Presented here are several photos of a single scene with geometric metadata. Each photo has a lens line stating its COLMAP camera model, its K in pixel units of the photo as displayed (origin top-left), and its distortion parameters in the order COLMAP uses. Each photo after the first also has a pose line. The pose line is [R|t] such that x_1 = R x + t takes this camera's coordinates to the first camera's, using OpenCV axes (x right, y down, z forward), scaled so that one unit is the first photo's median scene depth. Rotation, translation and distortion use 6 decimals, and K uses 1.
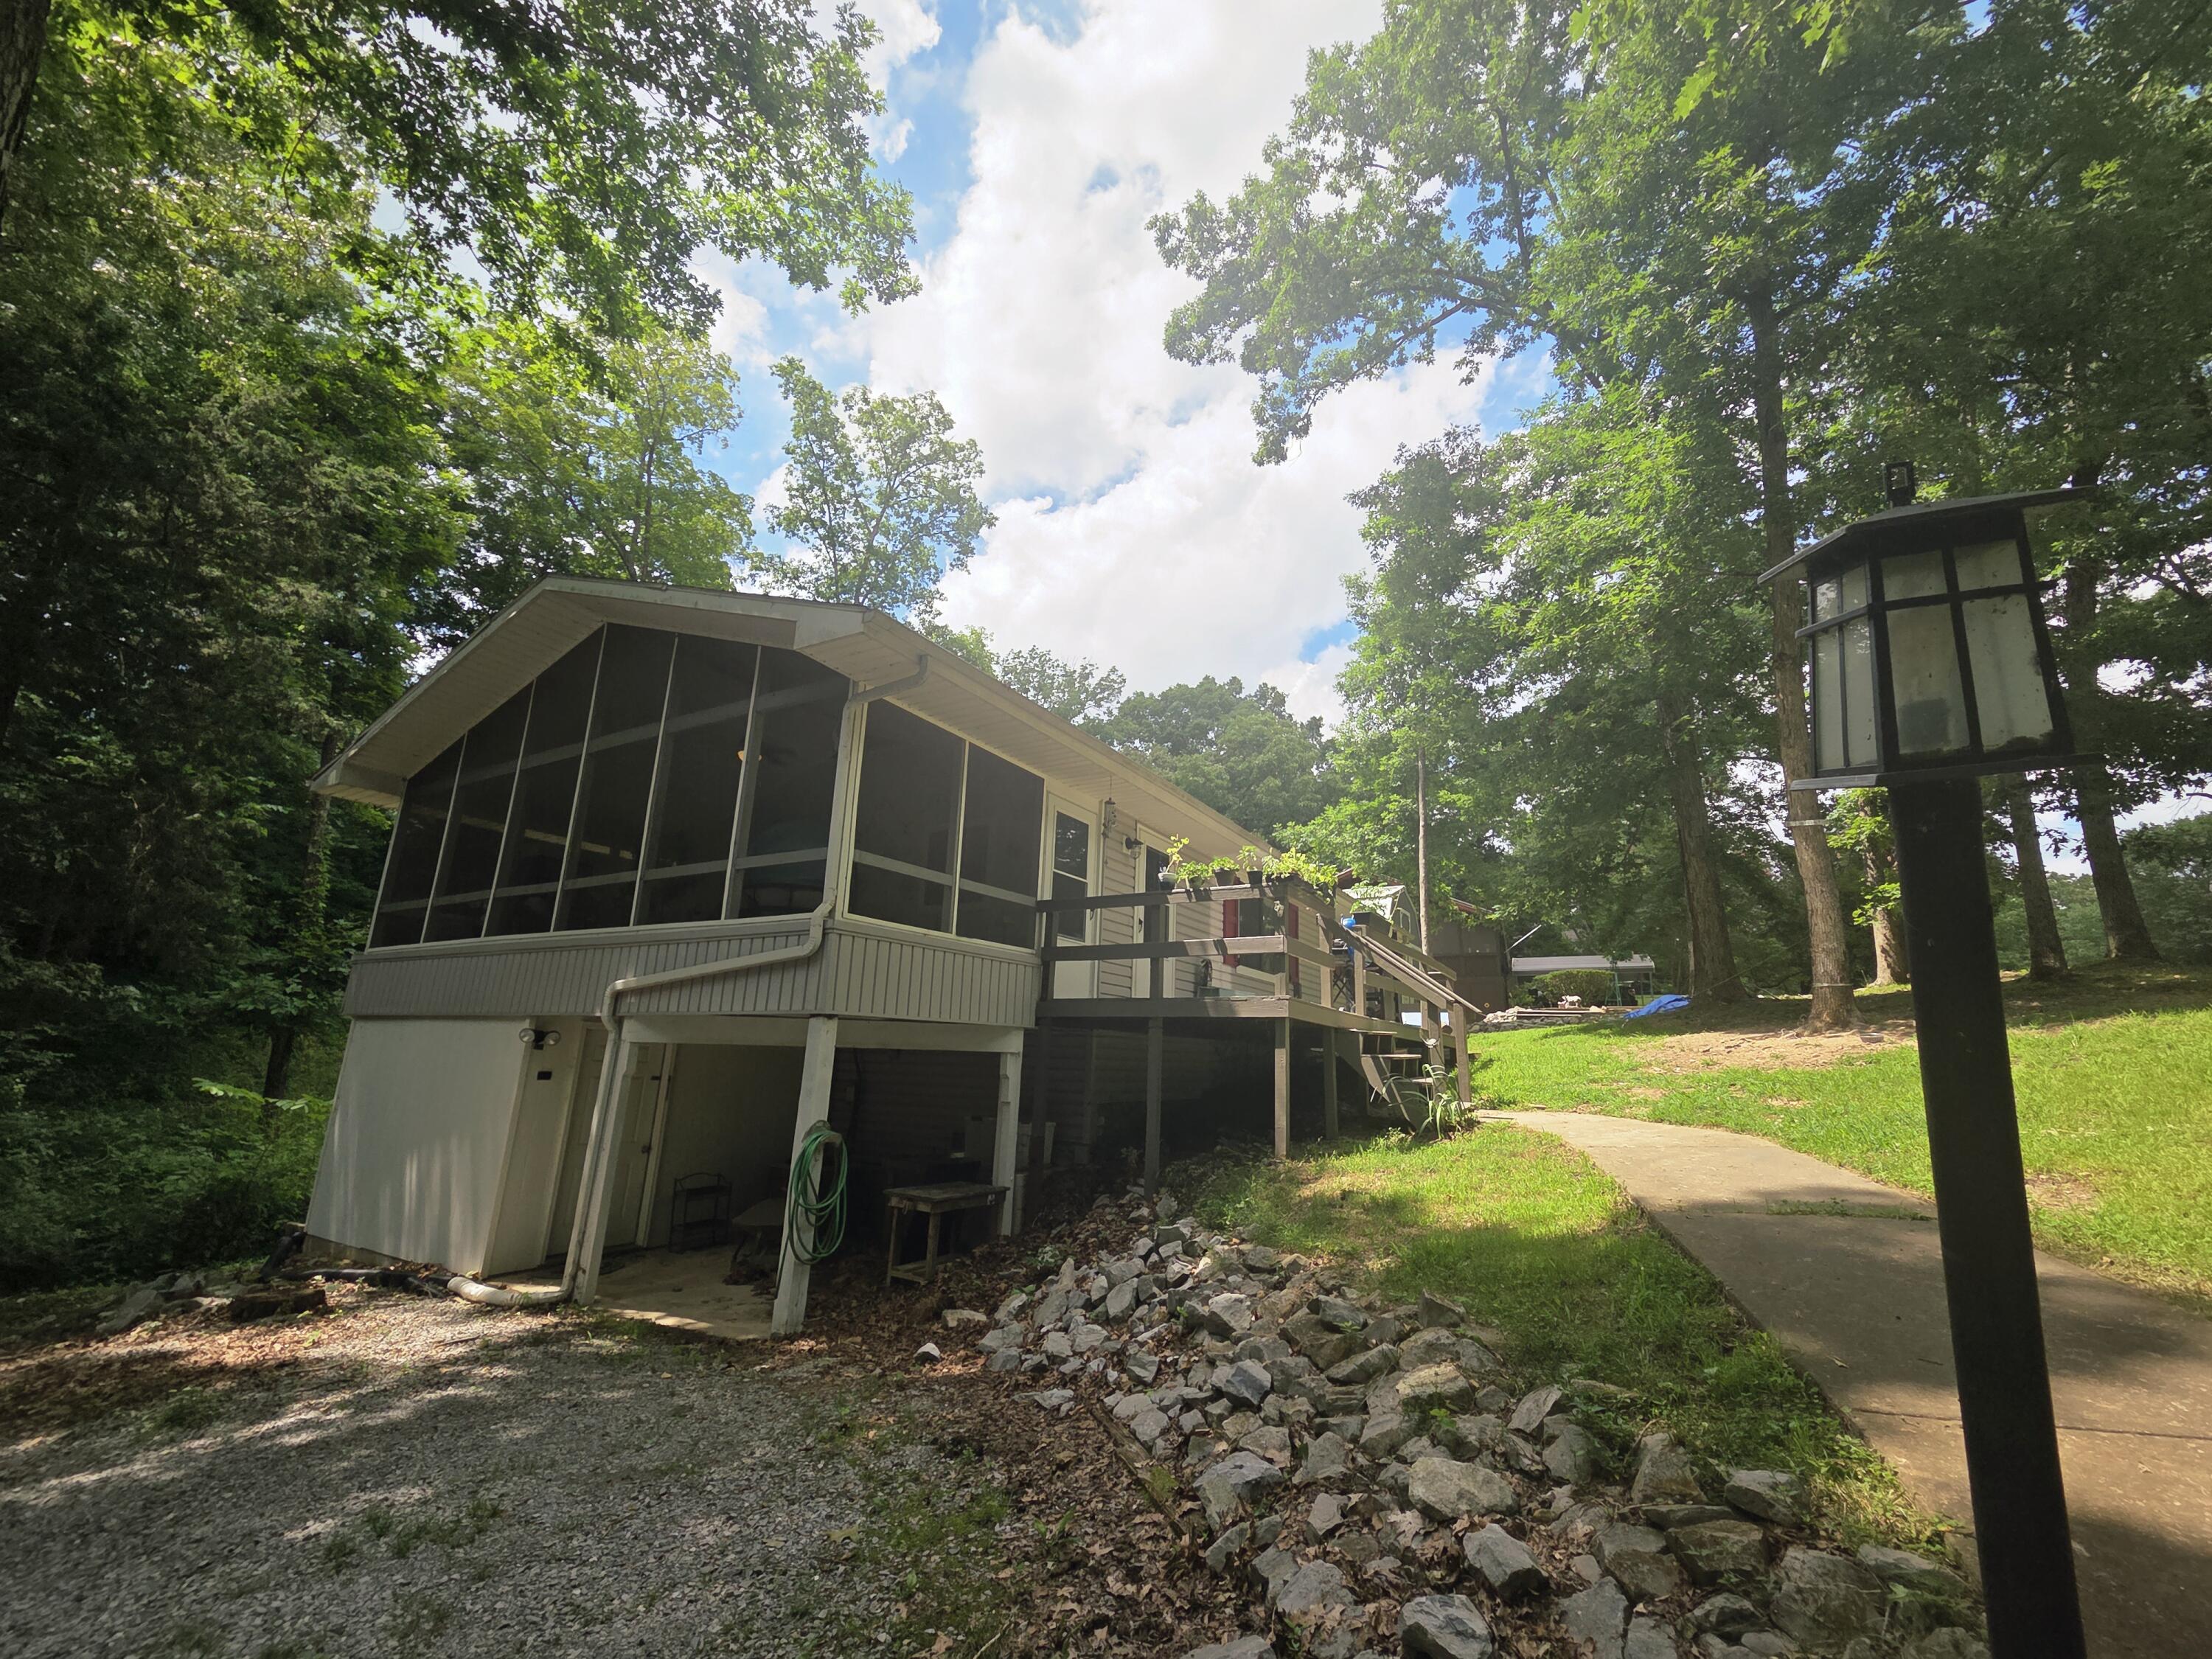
lens RADIAL K [[908.2, 0, 1121.1], [0, 908.2, 834.4], [0, 0, 1]] dist [0.003511, 0.000228]
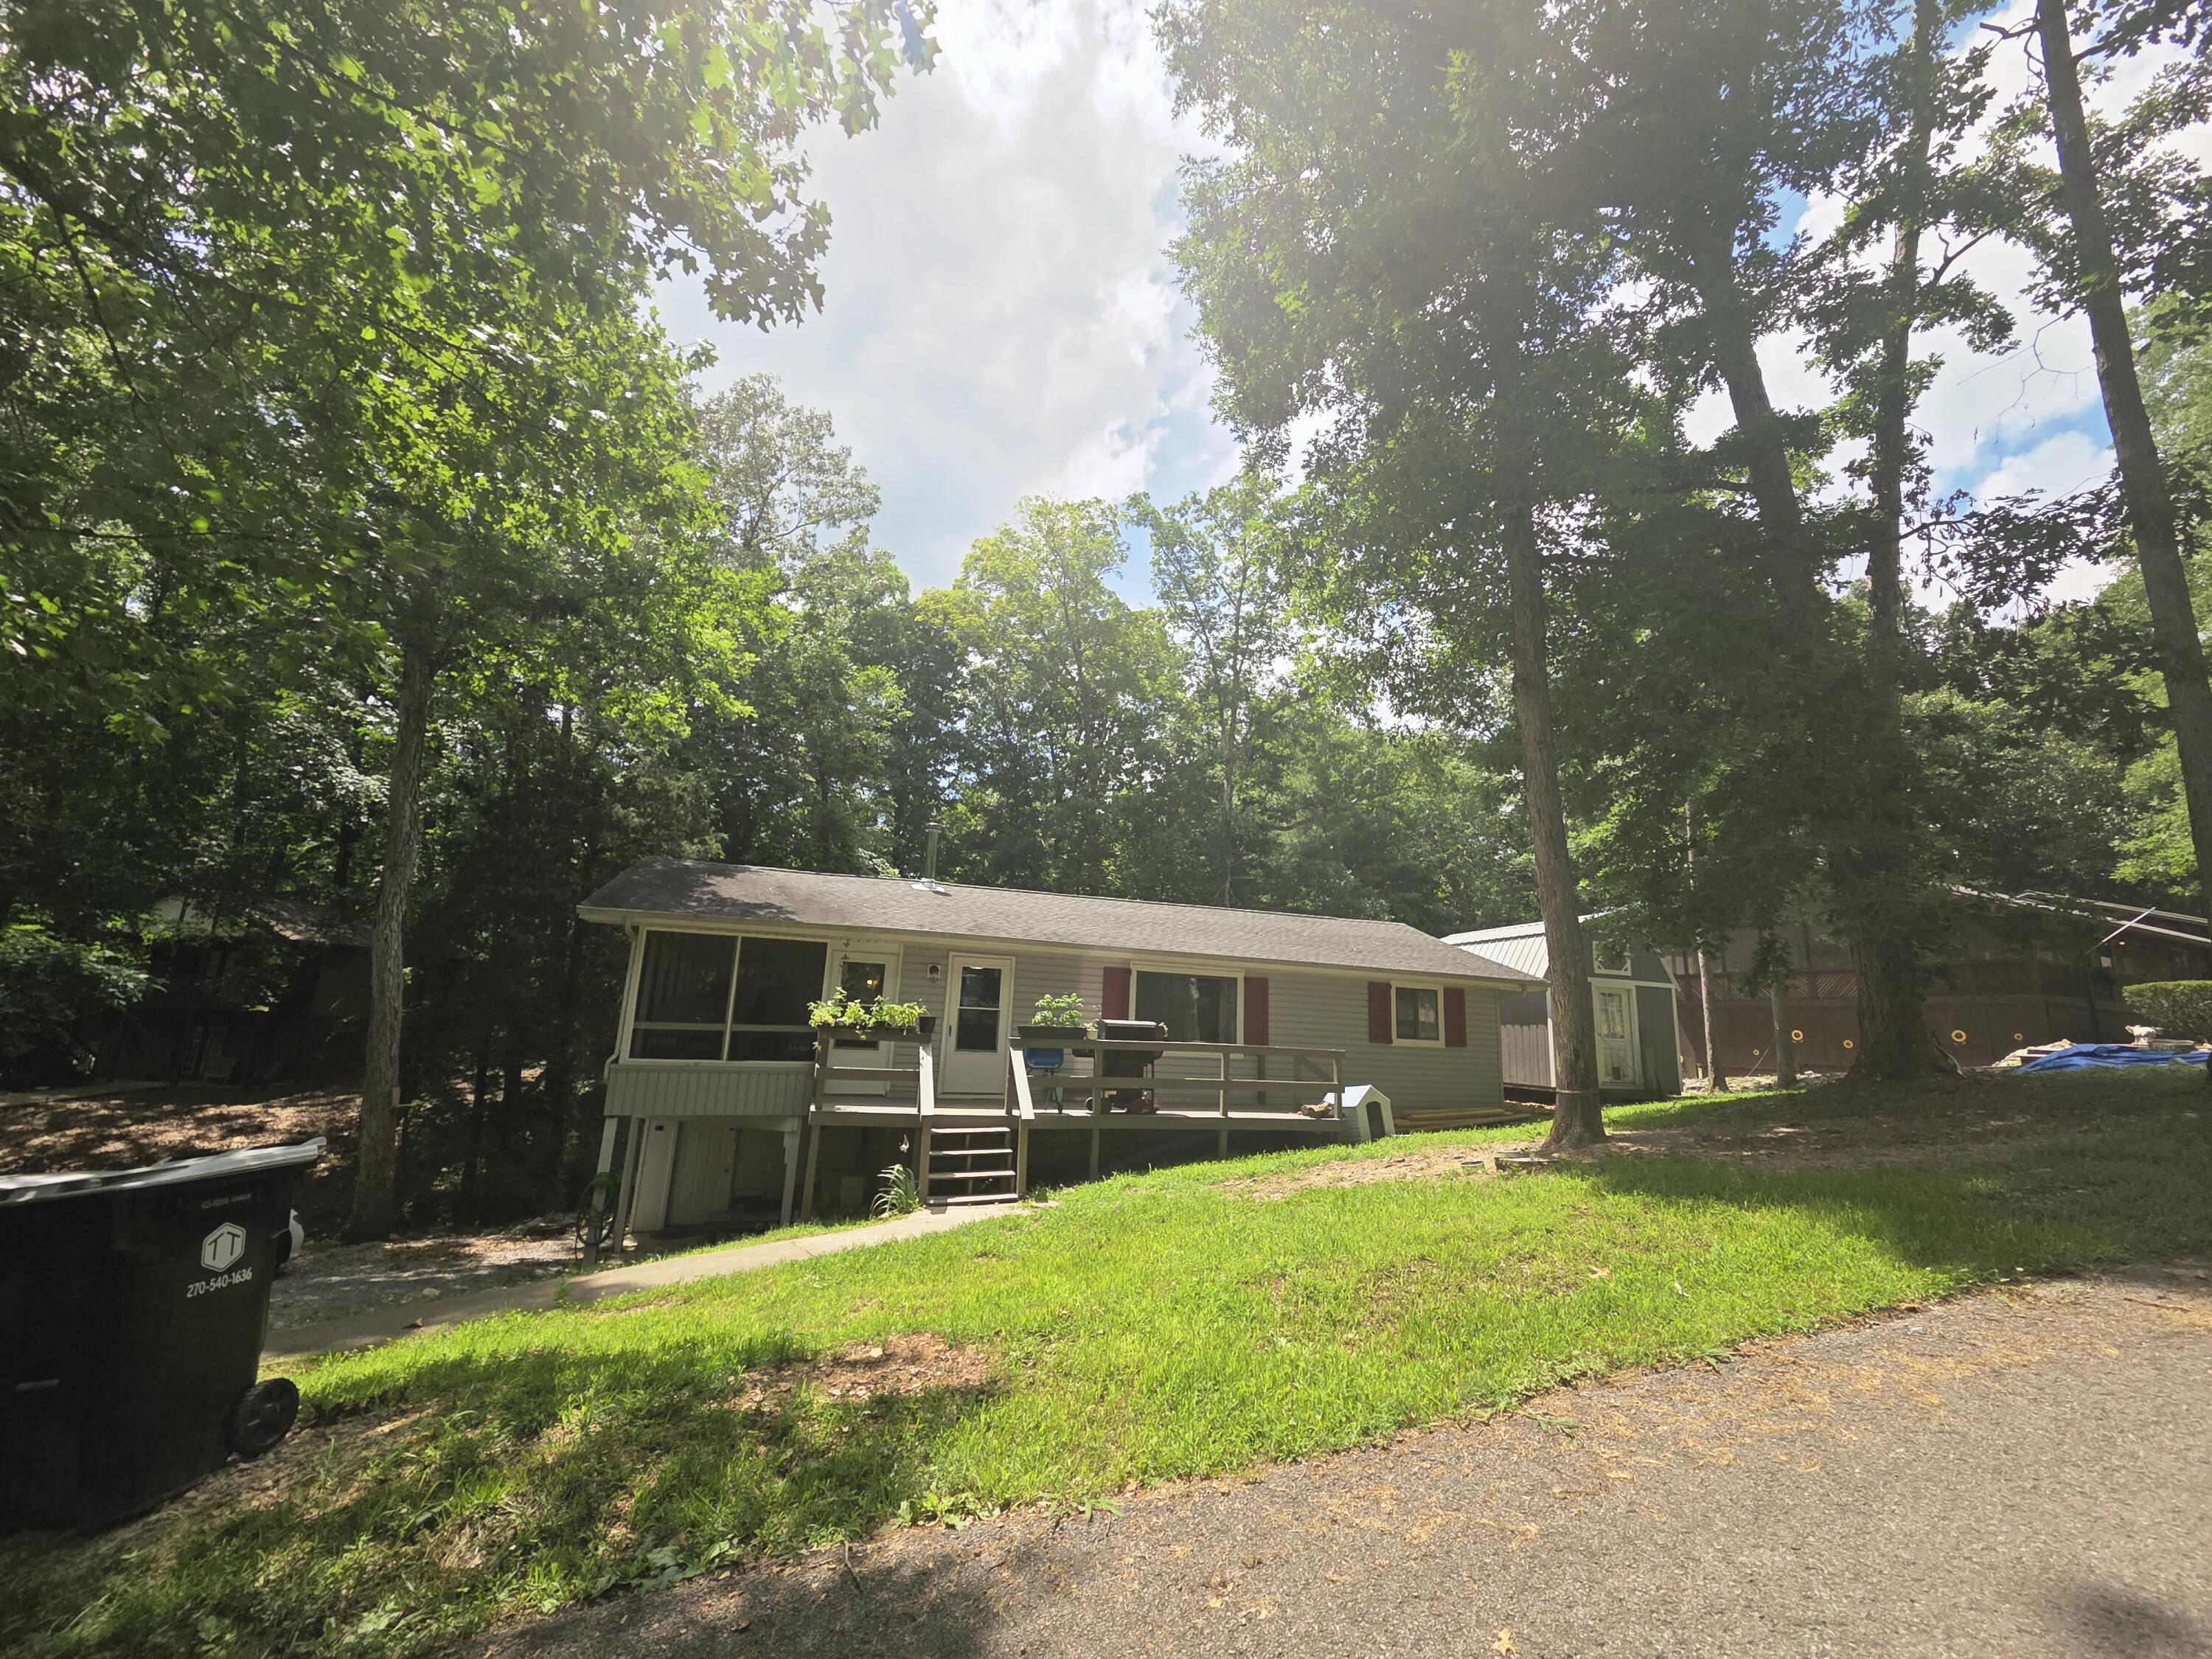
lens RADIAL K [[890.9, 0, 1106.4], [0, 890.9, 869.9], [0, 0, 1]] dist [-0.011146, 0.000094]
pose [[0.774246, -0.122071, -0.621000, 0.643345], [0.143426, 0.989537, -0.015695, -0.049245], [0.616418, -0.076916, 0.783653, 0.093141]]
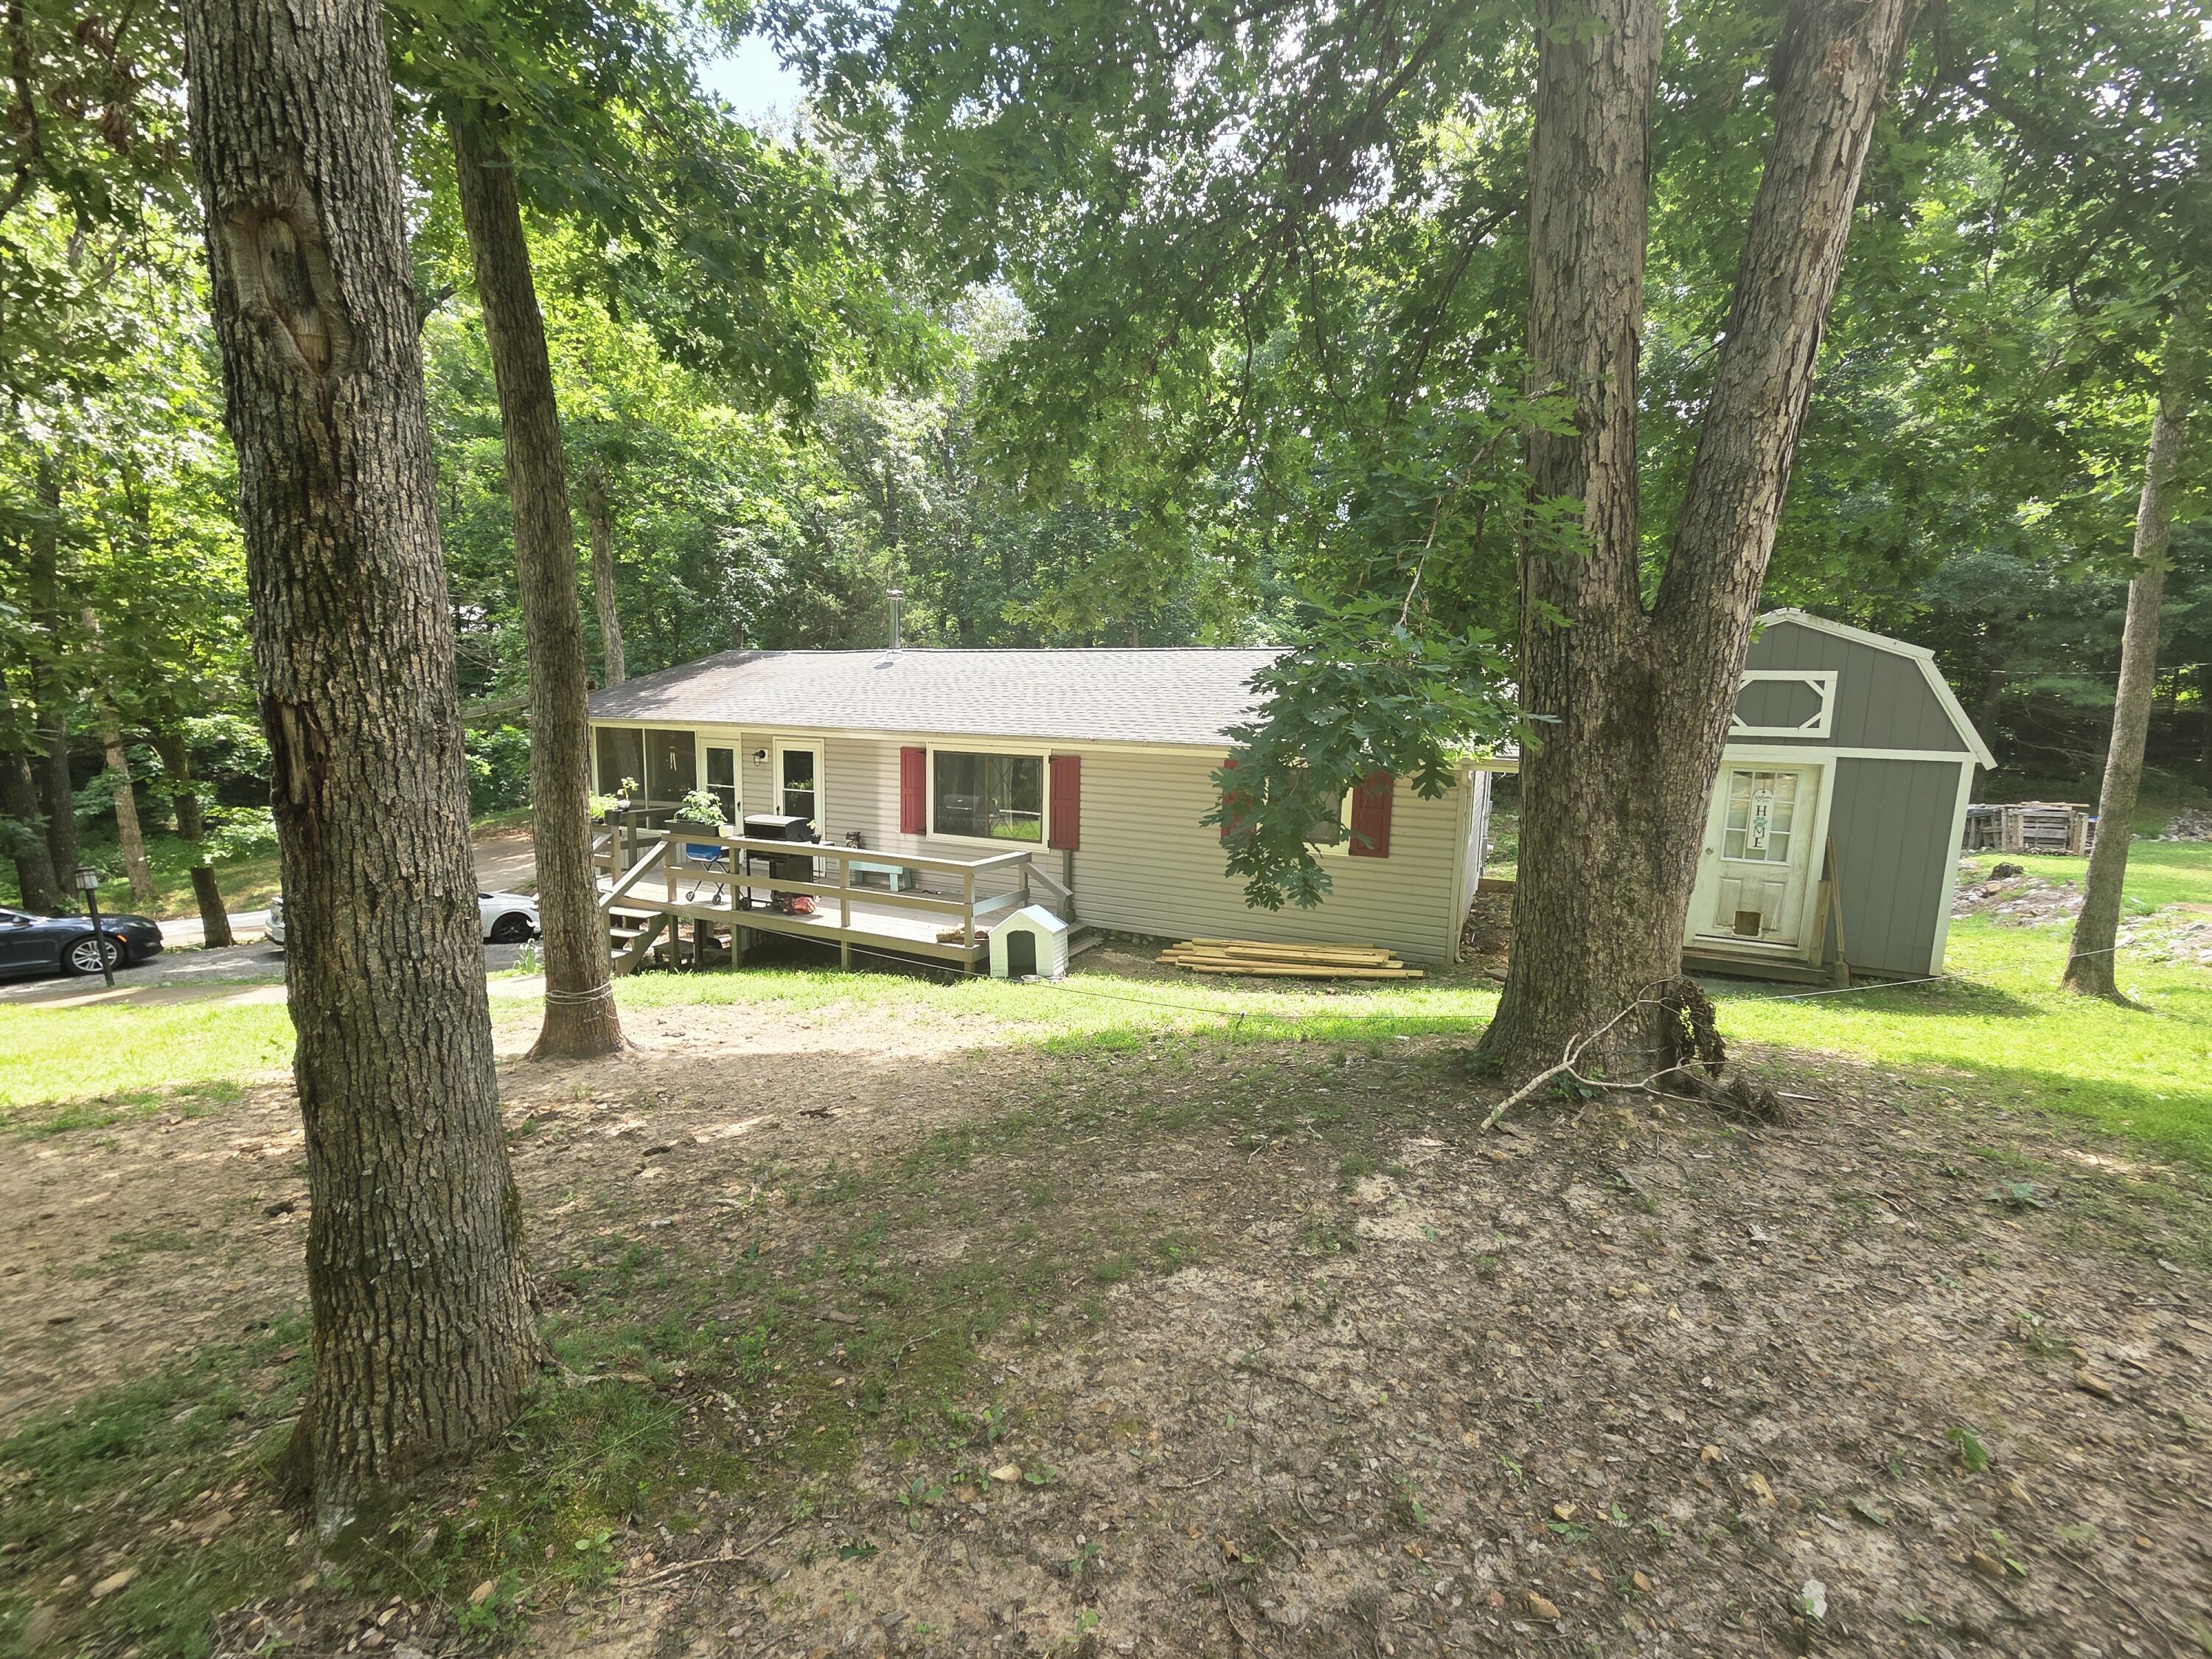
lens RADIAL K [[908.2, 0, 1121.1], [0, 908.2, 834.4], [0, 0, 1]] dist [0.003511, 0.000228]
pose [[0.133439, 0.100712, -0.985927, 0.935900], [0.224132, 0.965982, 0.129009, 0.045245], [0.965380, -0.238193, 0.106327, 0.852496]]
